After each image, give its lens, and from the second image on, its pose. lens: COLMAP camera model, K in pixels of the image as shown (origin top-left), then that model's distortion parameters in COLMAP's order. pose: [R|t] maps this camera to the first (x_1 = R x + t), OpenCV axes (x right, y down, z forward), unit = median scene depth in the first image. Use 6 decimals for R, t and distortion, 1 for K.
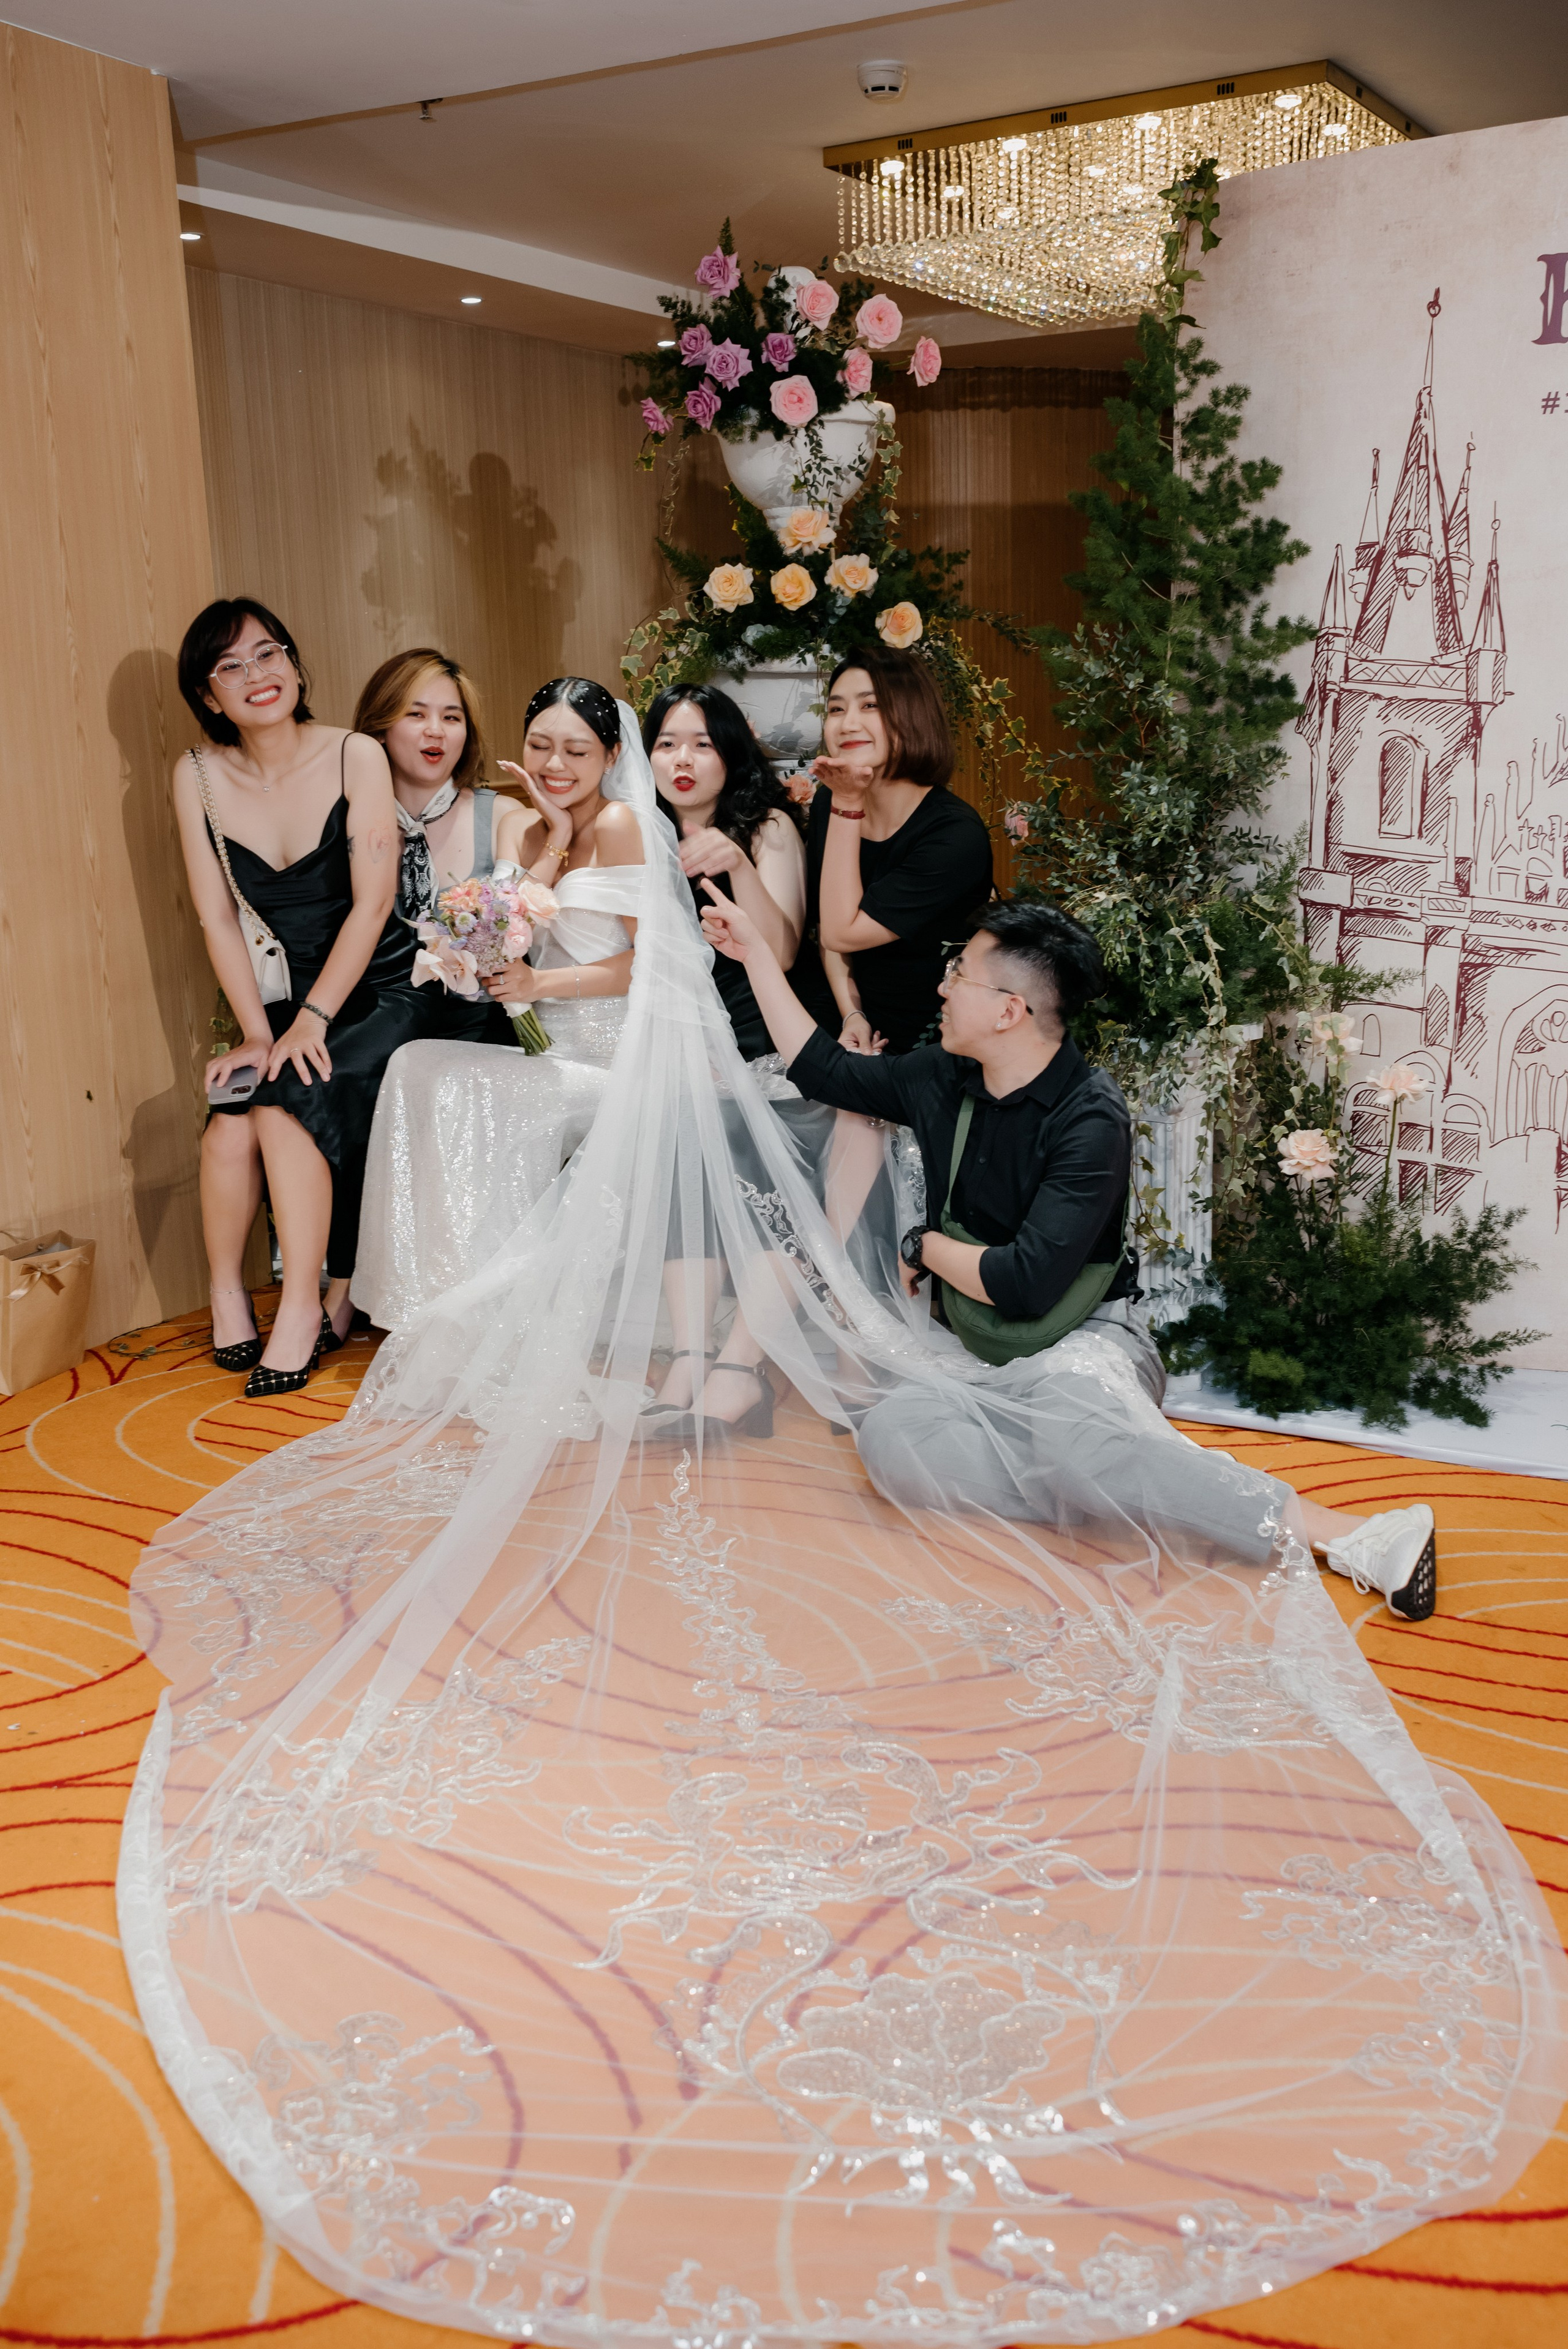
lens RADIAL K [[2250.8, 0, 784.0], [0, 2250.8, 1174.5], [0, 0, 1]] dist [0.029882, 0.024398]
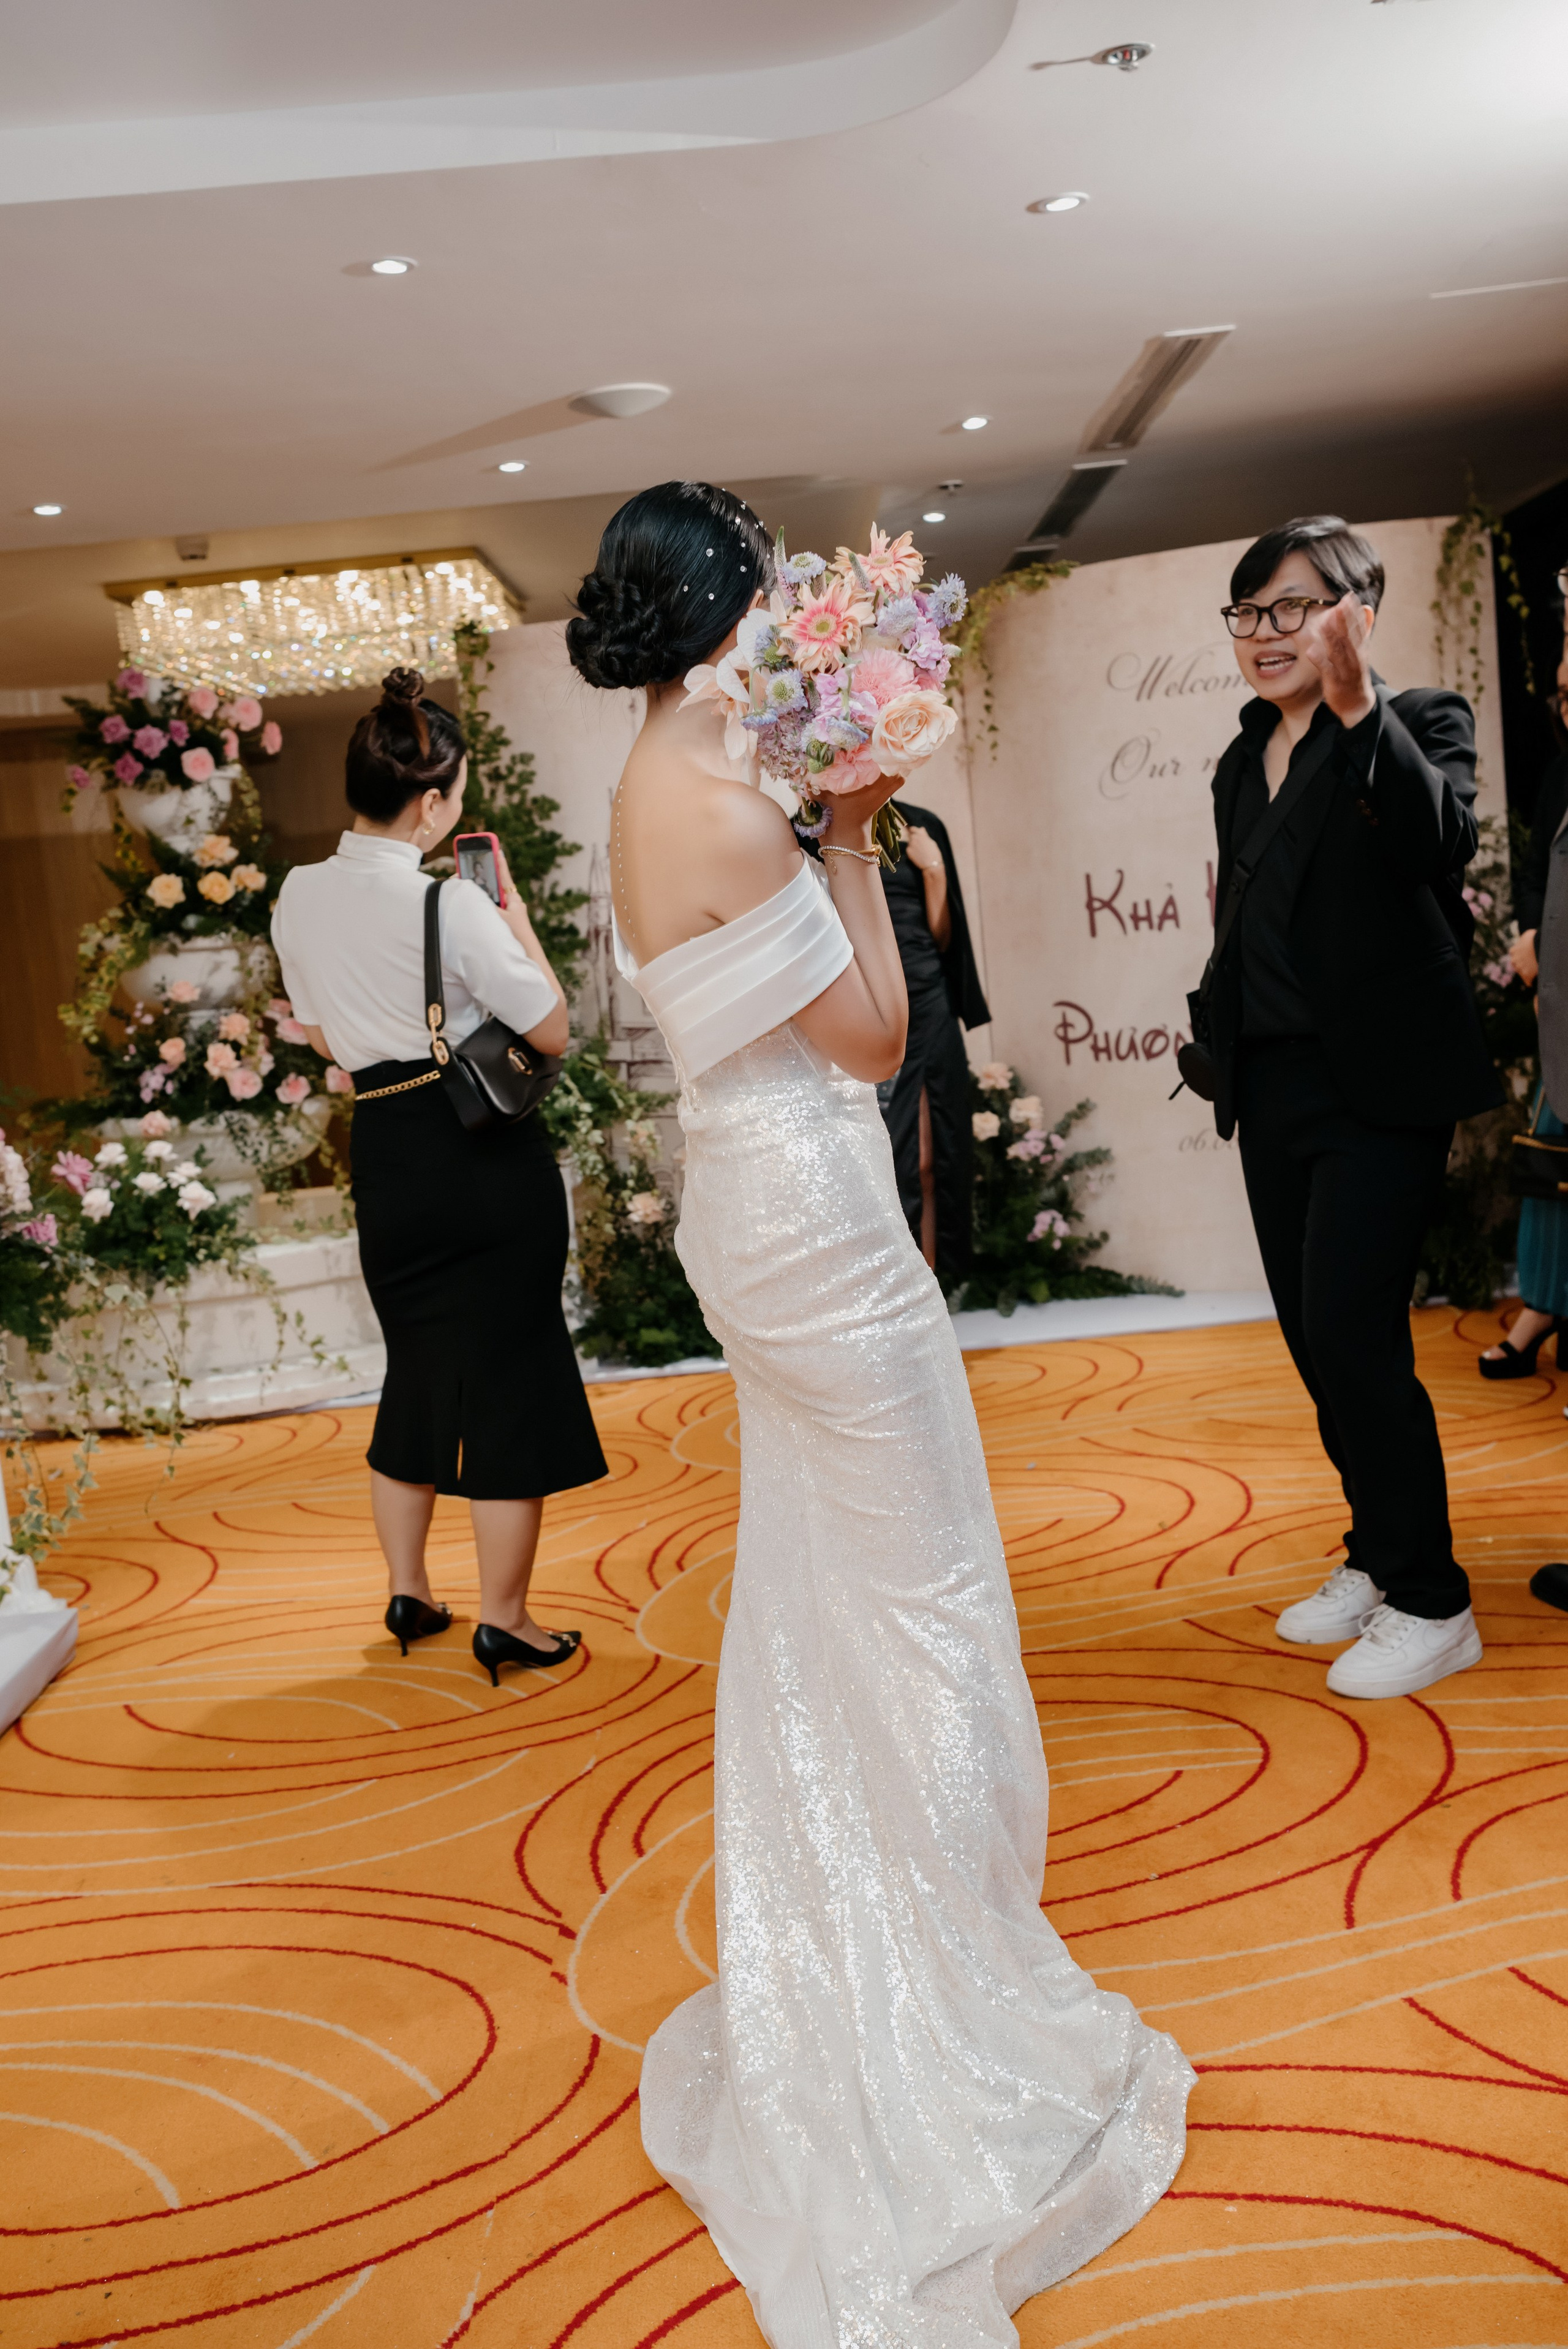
lens RADIAL K [[2268.8, 0, 846.1], [0, 2268.8, 1182.9], [0, 0, 1]] dist [0.031426, 0.001848]
pose [[0.862631, -0.113911, 0.492841, -0.436863], [0.179037, 0.980000, -0.086865, 0.139076], [-0.473089, 0.163169, 0.865773, -0.476463]]
